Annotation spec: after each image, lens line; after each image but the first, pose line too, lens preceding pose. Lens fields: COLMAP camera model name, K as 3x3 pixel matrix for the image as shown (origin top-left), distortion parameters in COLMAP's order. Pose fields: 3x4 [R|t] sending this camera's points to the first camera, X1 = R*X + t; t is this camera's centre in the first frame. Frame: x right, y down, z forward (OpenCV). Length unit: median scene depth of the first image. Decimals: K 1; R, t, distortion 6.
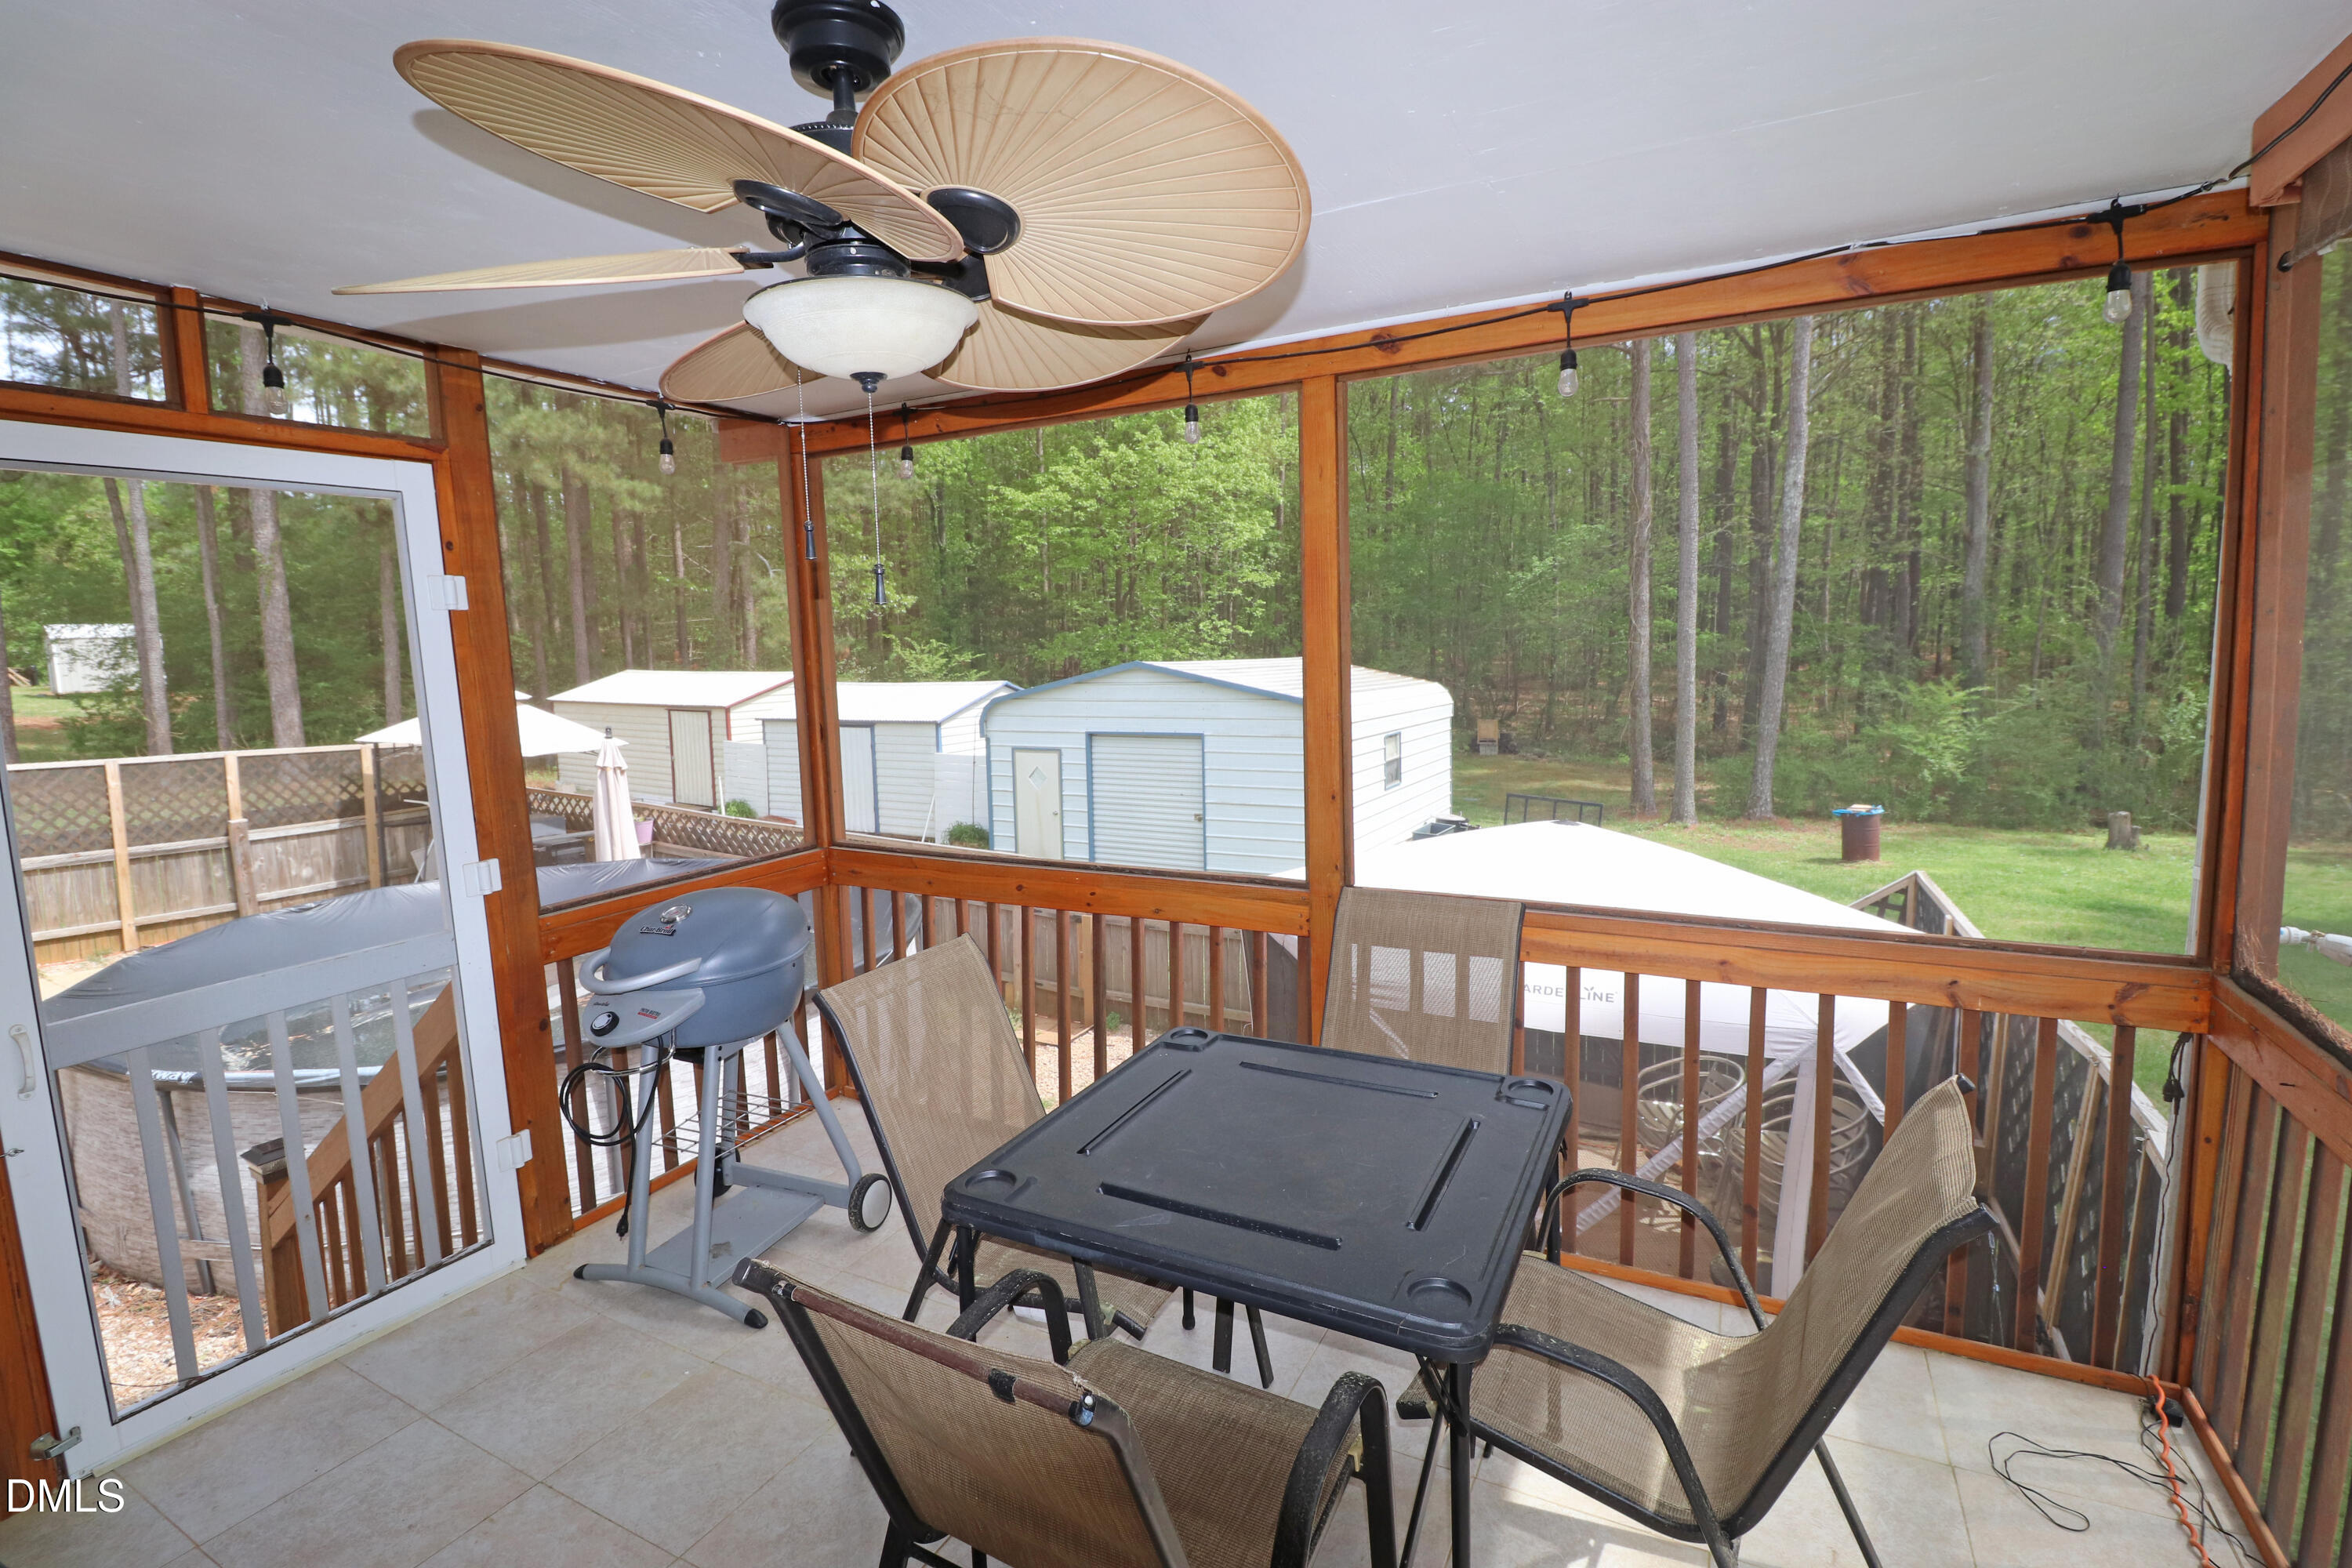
lens RADIAL K [[1082.5, 0, 1201.4], [0, 1082.5, 777.1], [0, 0, 1]] dist [-0.011258, -0.009706]
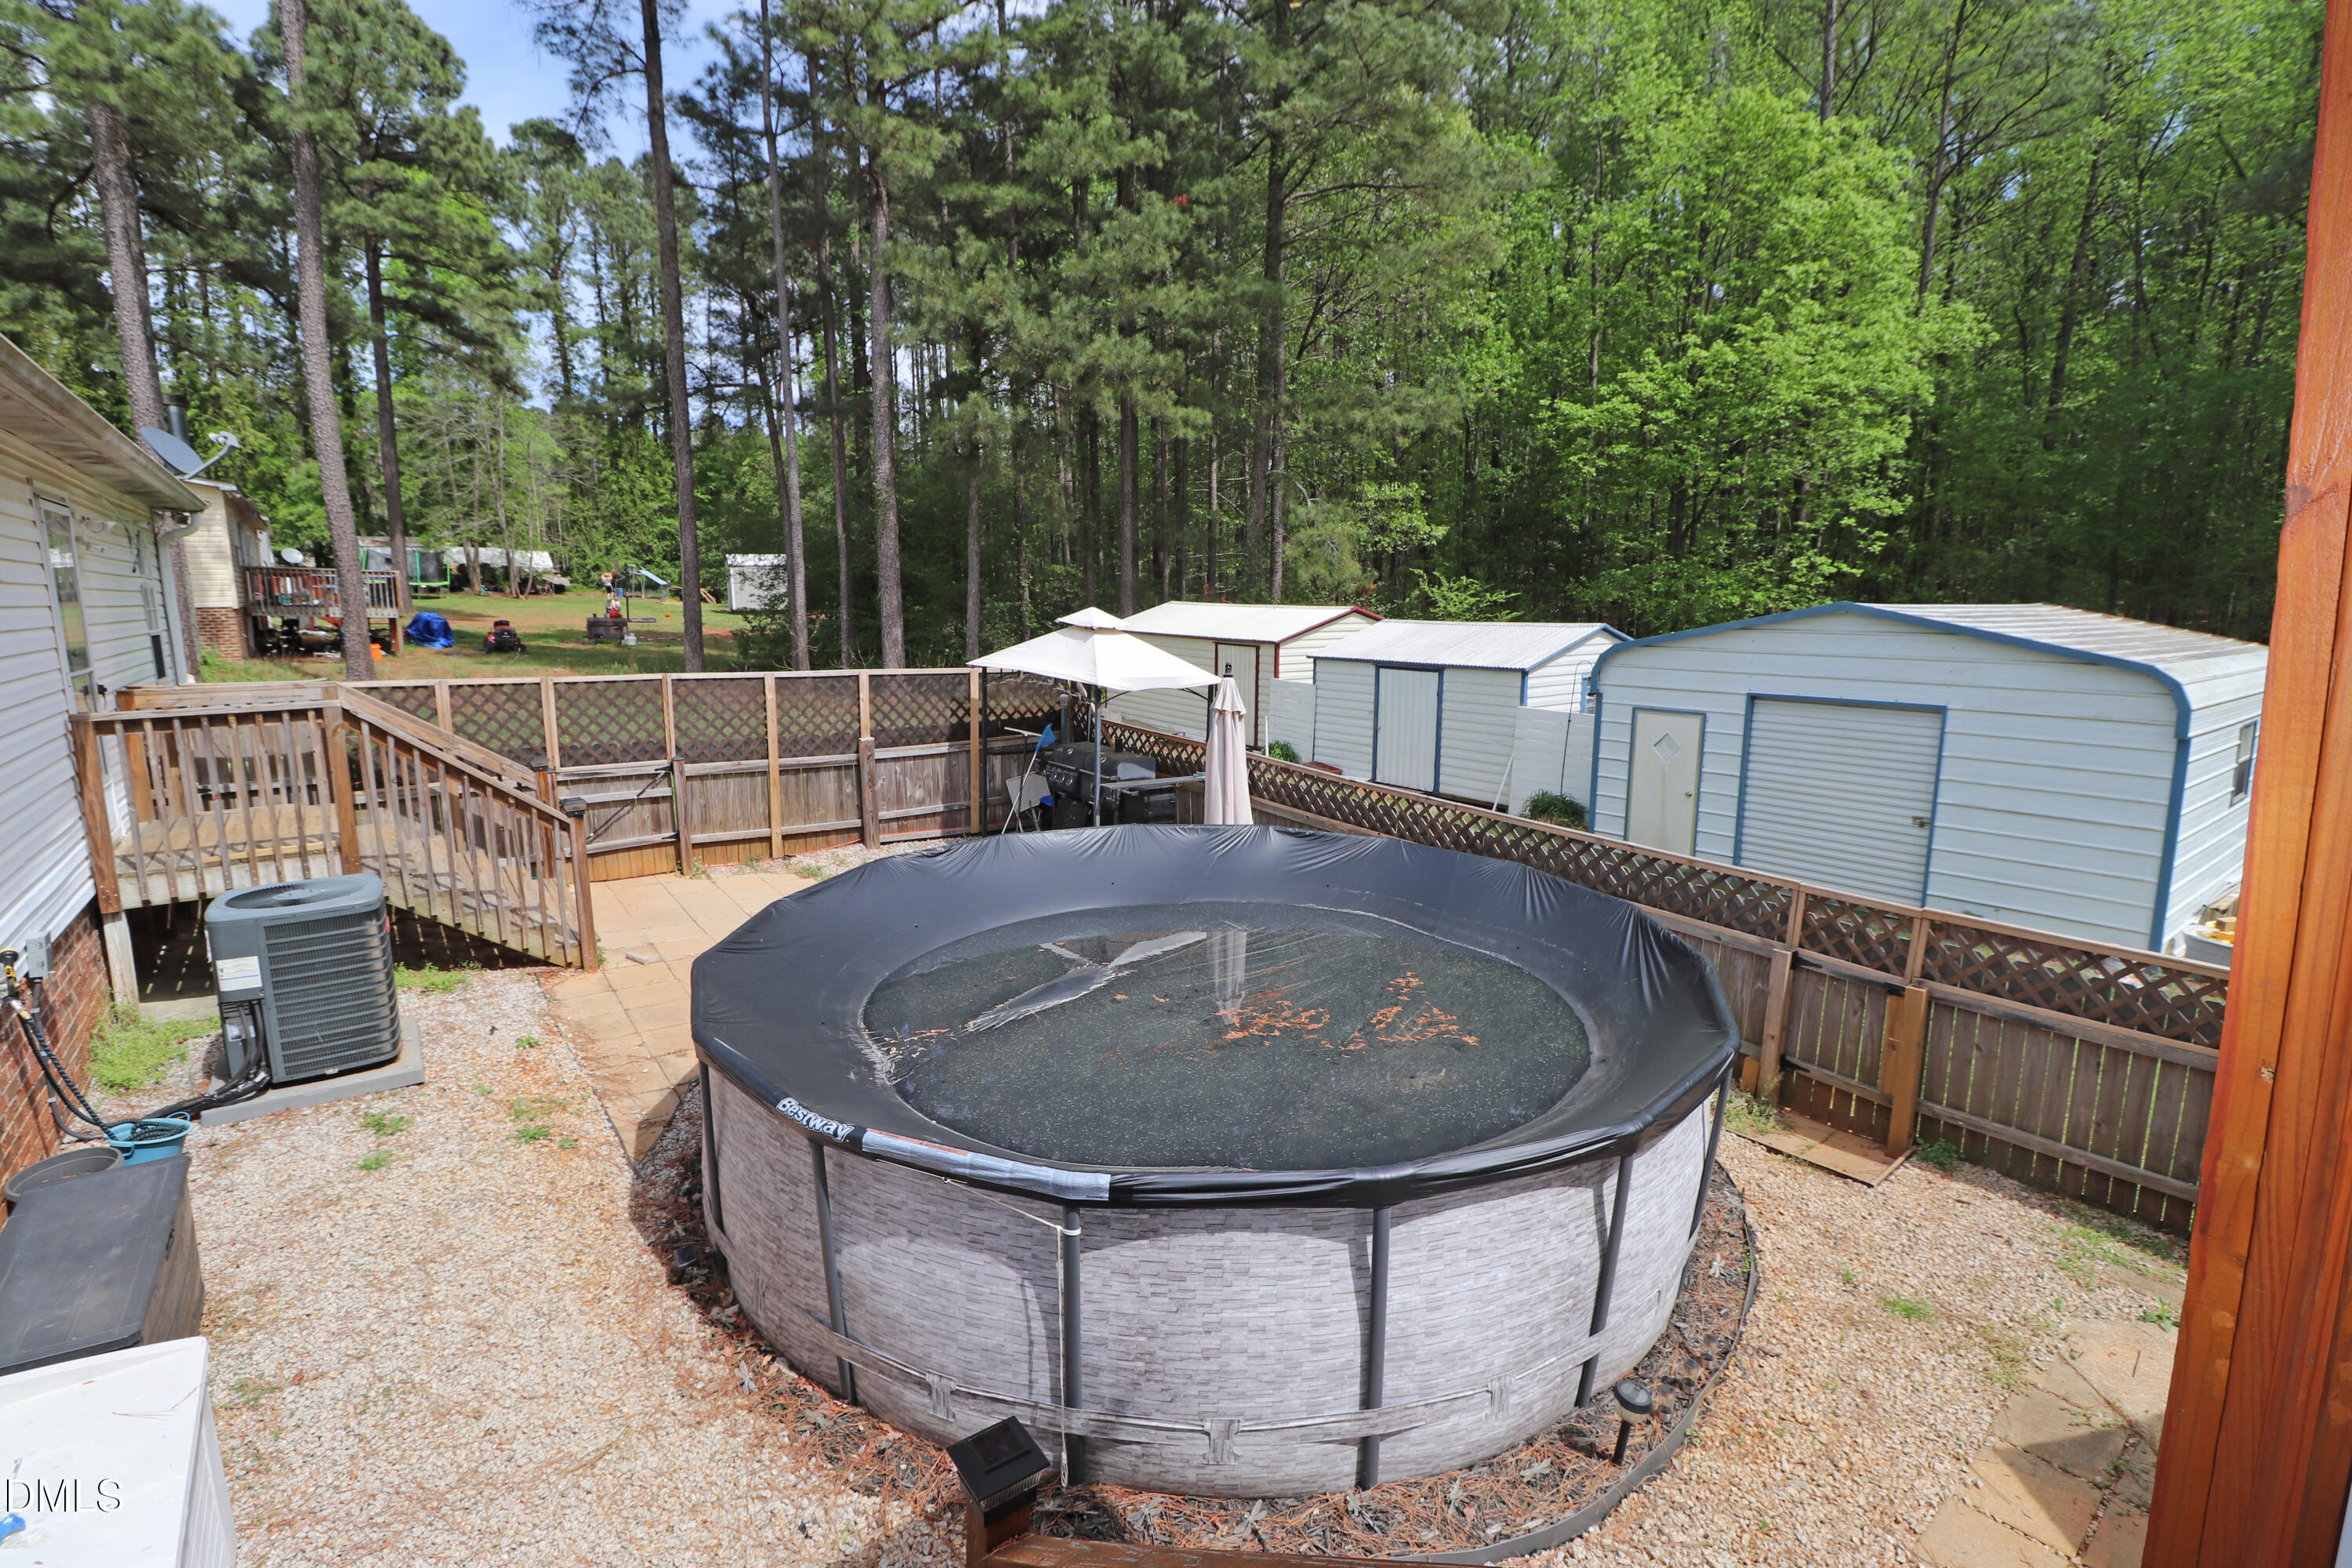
lens RADIAL K [[1082.5, 0, 1182.8], [0, 1082.5, 781.3], [0, 0, 1]] dist [-0.011258, -0.009706]
pose [[0.906589, 0.088952, -0.412532, -0.109217], [-0.065319, 0.995330, 0.071072, -0.005841], [0.416928, -0.037487, 0.908166, 0.102386]]
